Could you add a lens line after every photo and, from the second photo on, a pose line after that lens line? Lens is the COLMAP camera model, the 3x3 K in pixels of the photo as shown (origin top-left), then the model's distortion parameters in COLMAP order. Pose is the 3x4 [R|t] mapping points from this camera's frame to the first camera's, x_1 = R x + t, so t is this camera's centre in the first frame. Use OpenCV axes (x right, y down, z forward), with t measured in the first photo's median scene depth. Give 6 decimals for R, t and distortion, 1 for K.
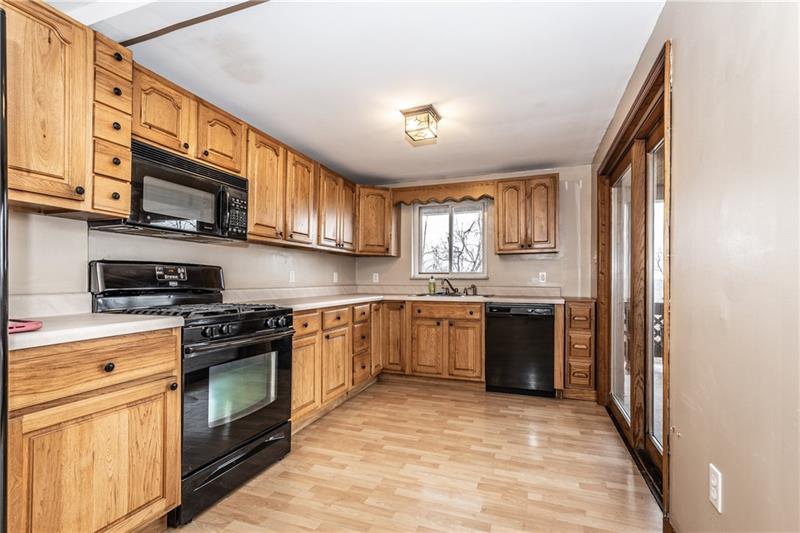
lens RADIAL K [[360.5, 0, 397.6], [0, 360.5, 276.4], [0, 0, 1]] dist [-0.000382, 0.000020]
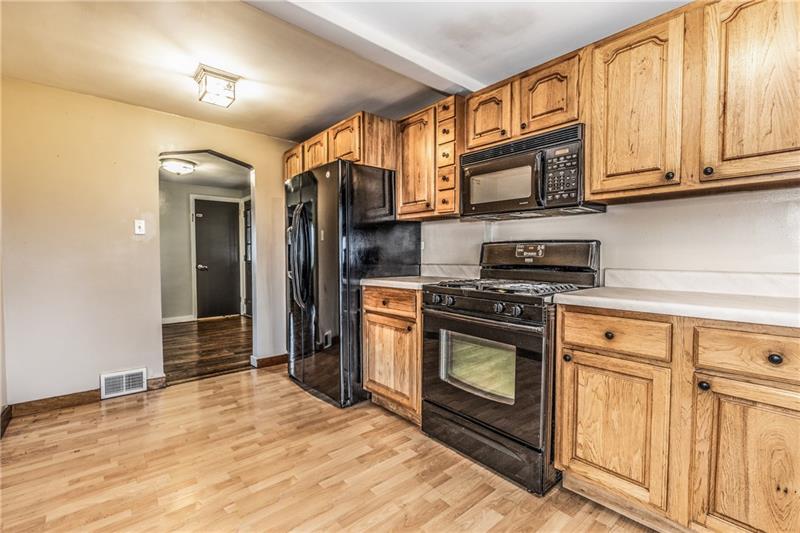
lens RADIAL K [[368.6, 0, 423.5], [0, 368.6, 267.6], [0, 0, 1]] dist [-0.001909, -0.000200]
pose [[-0.440346, 0.027836, -0.897397, 0.987418], [0.008171, 0.999602, 0.026997, 0.020598], [0.897791, 0.004555, -0.440398, 2.410268]]
